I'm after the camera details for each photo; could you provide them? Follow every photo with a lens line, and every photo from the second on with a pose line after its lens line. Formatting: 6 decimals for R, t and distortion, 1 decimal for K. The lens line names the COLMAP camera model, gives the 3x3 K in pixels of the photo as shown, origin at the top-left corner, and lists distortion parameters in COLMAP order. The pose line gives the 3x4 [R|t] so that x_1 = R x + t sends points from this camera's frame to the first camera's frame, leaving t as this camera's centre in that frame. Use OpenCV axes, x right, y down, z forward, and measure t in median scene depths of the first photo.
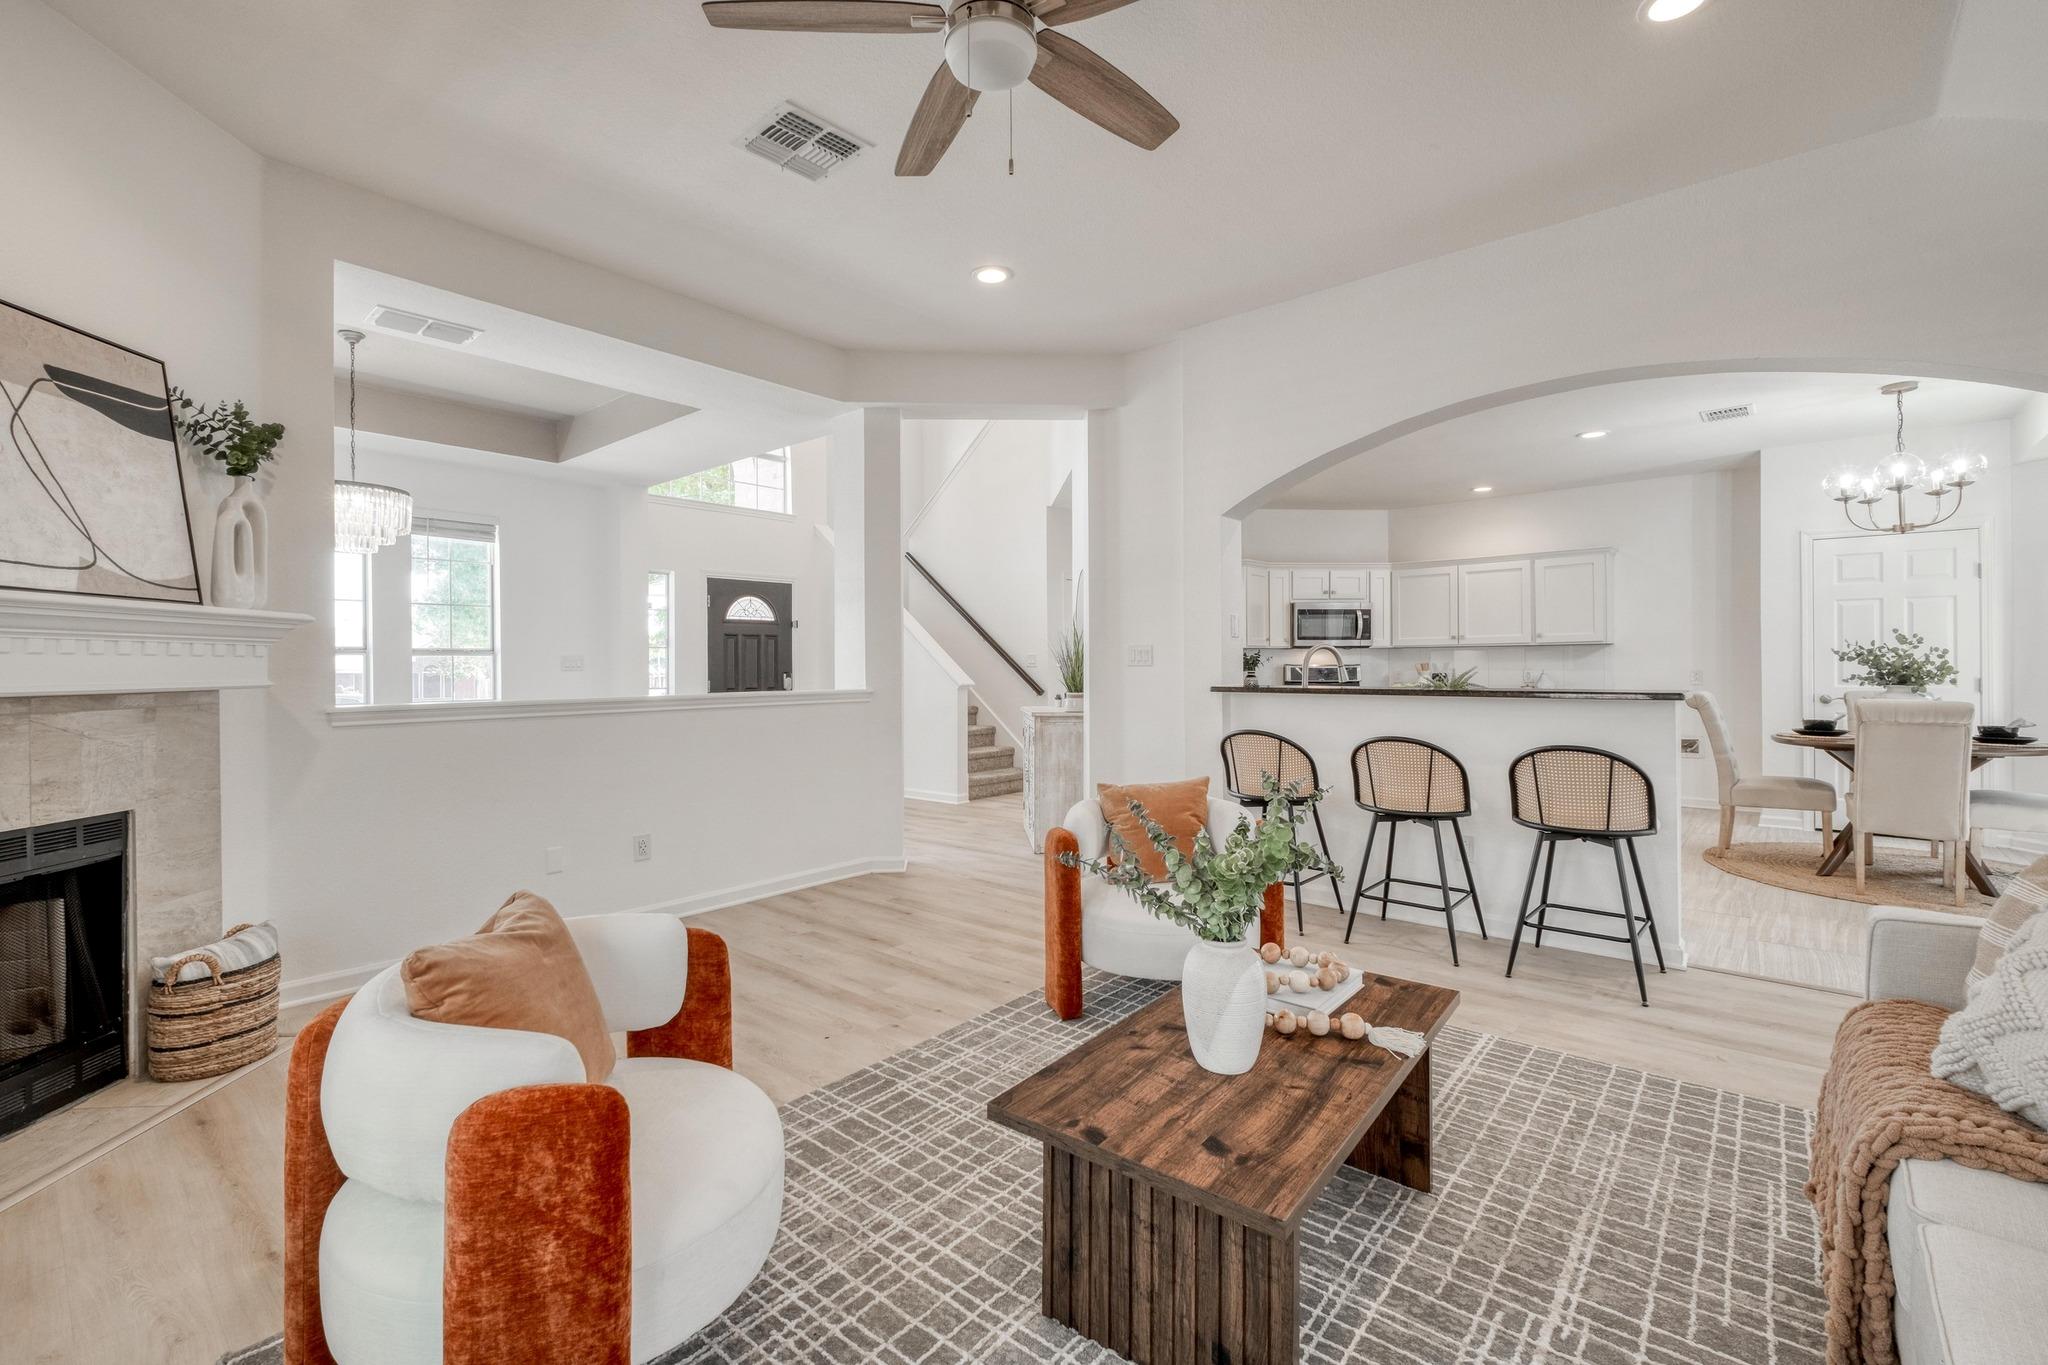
lens RADIAL K [[888.5, 0, 1030.0], [0, 888.5, 663.2], [0, 0, 1]] dist [0.001259, -0.000429]
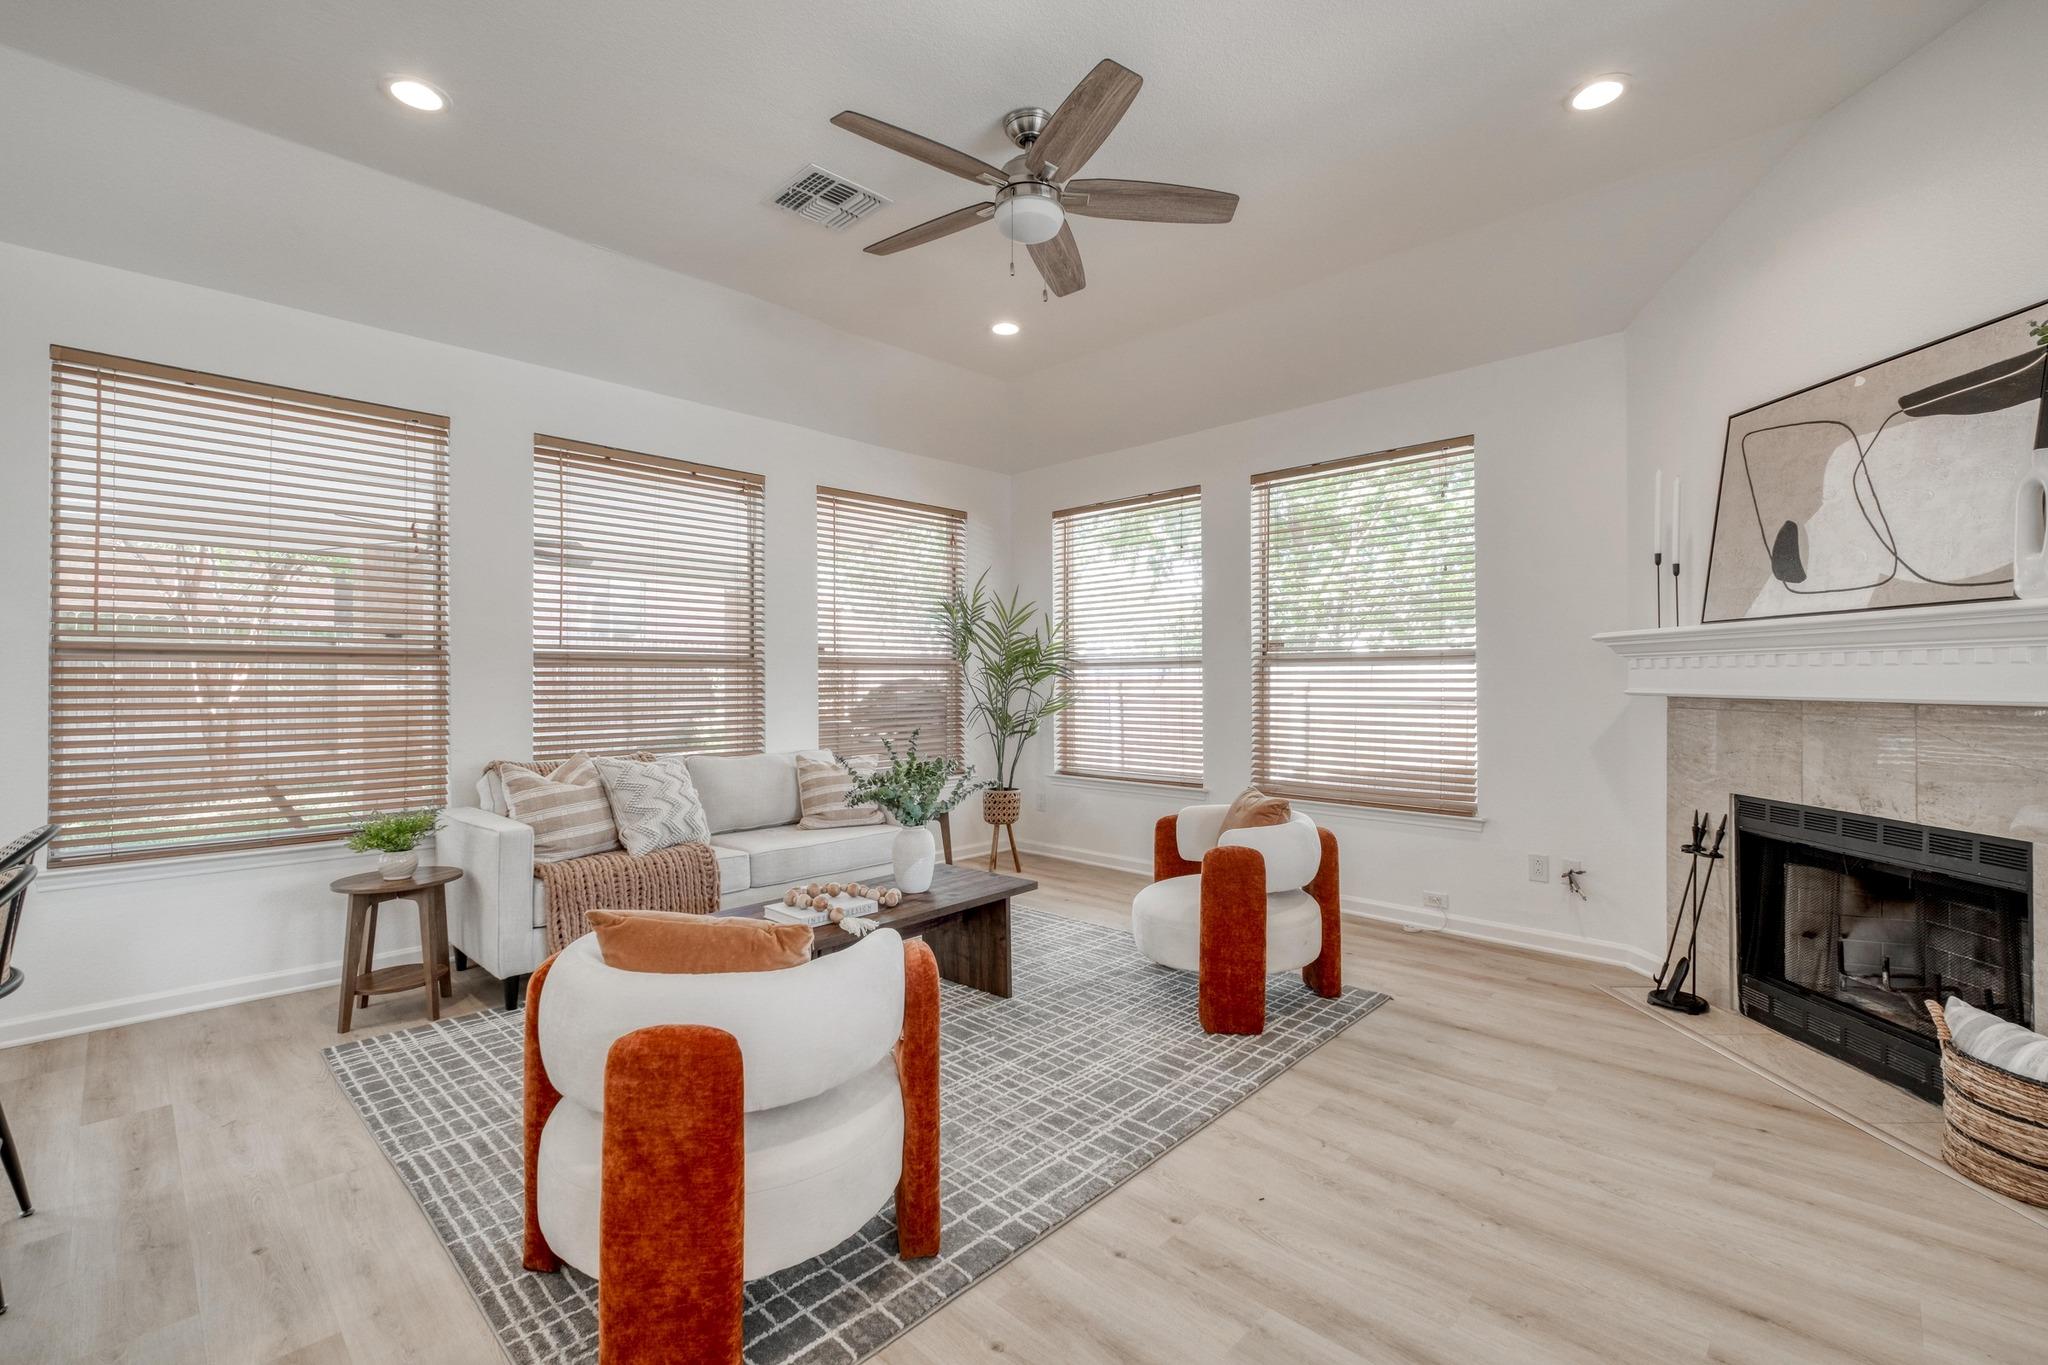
lens RADIAL K [[874.7, 0, 1027.1], [0, 874.7, 673.6], [0, 0, 1]] dist [0.001261, -0.000742]
pose [[-0.998134, 0.008332, 0.060495, -0.095866], [0.007816, 0.999931, -0.008757, 0.001752], [-0.060564, -0.008267, -0.998130, 1.920815]]
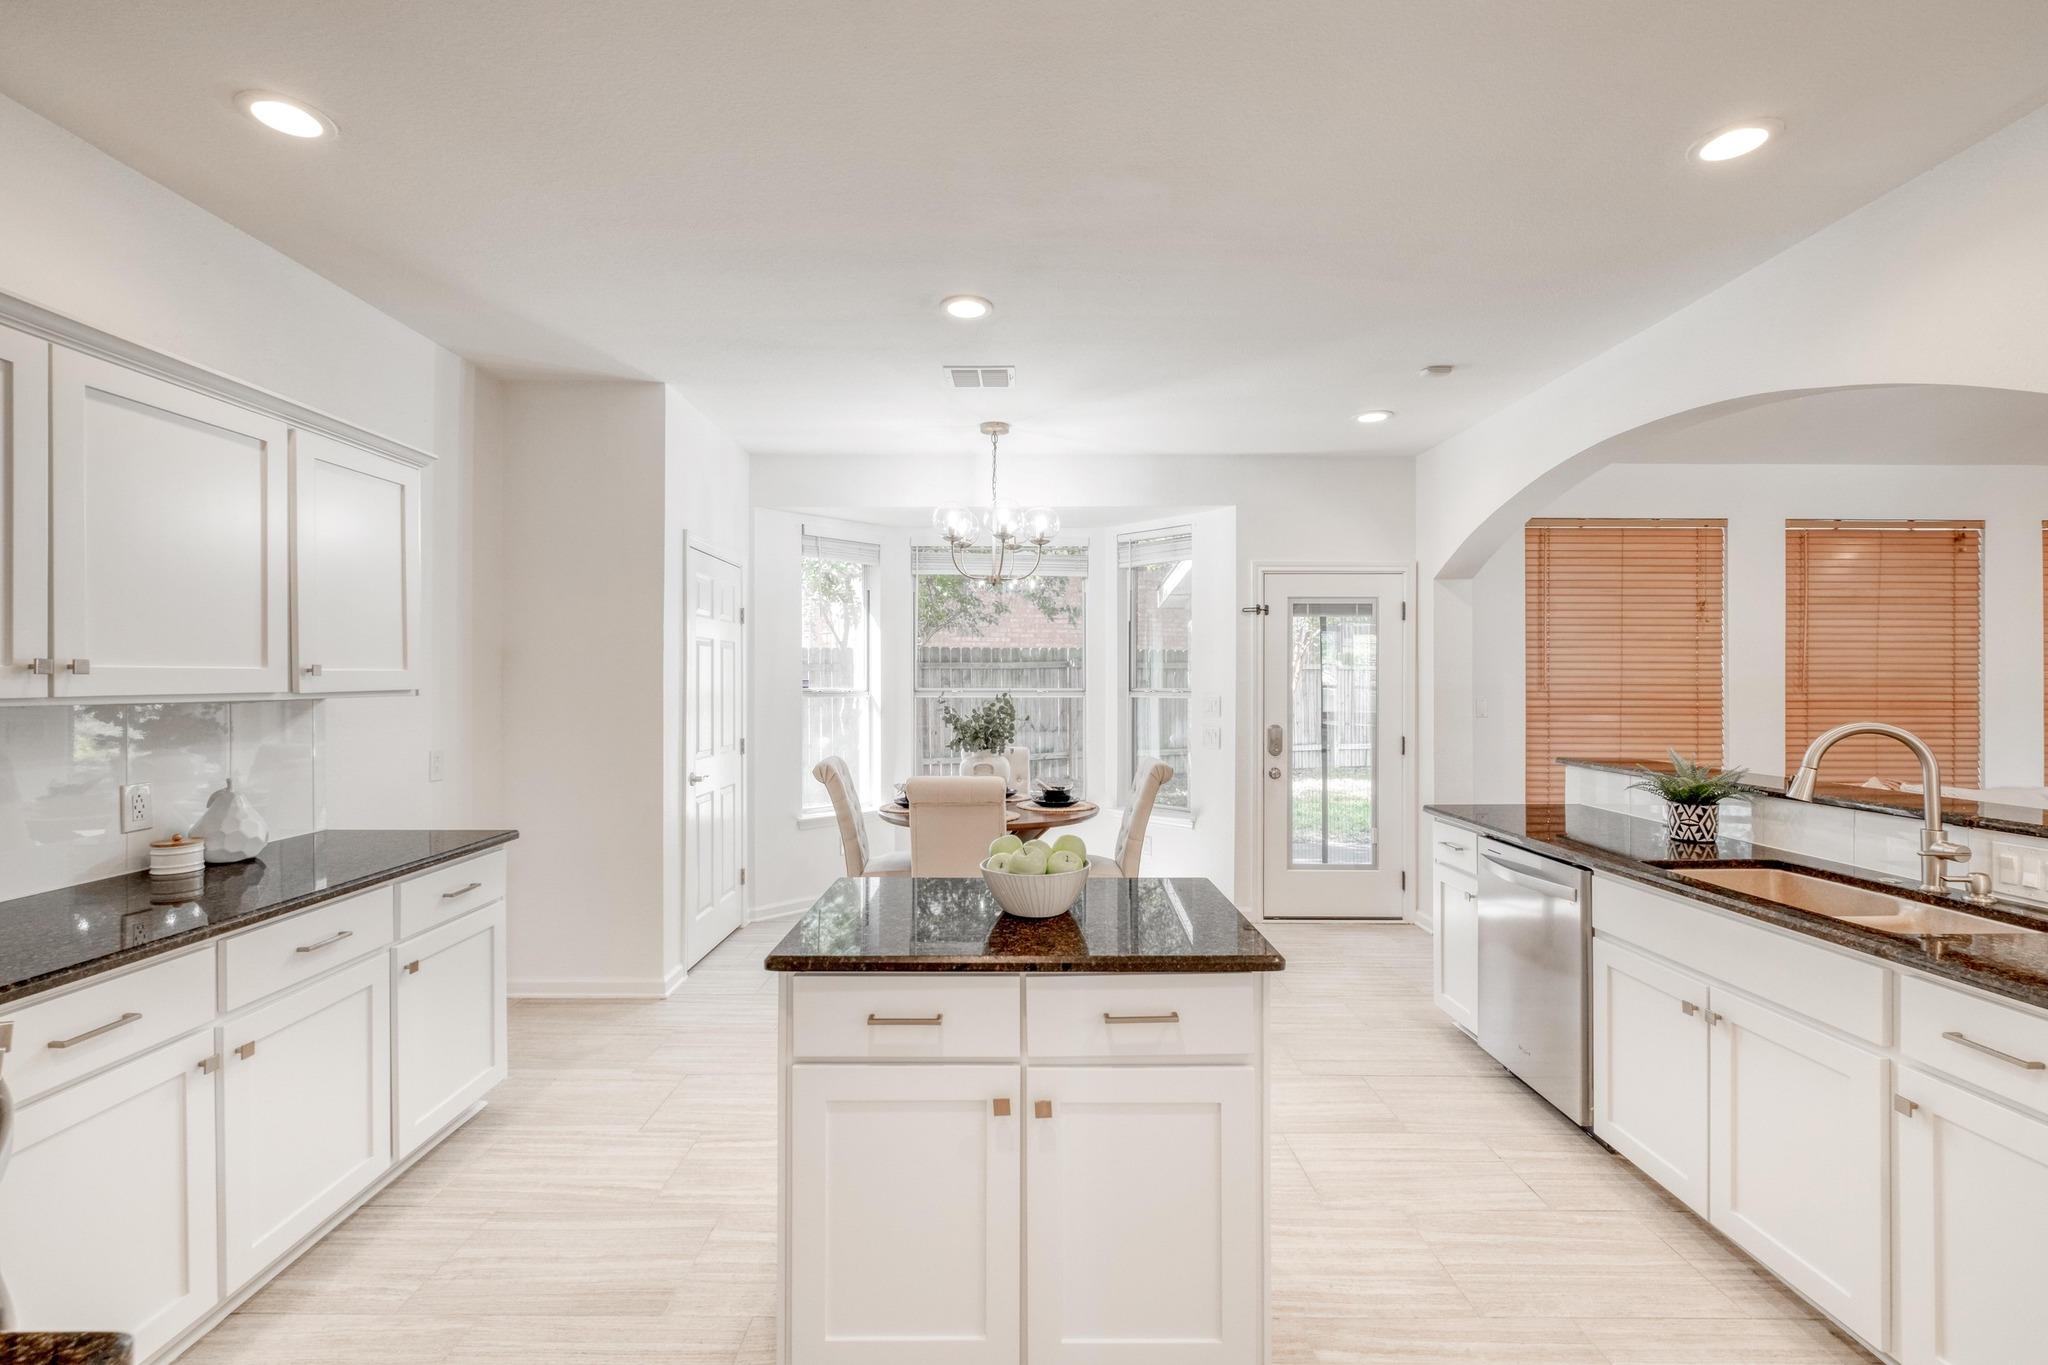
lens RADIAL K [[899.6, 0, 1024.0], [0, 899.6, 682.5], [0, 0, 1]] dist [-0.001988, -0.000503]
pose [[-0.645167, 0.005498, 0.764022, 0.444431], [0.001682, 0.999982, -0.005776, -0.072470], [-0.764040, -0.002442, -0.645164, 3.015606]]
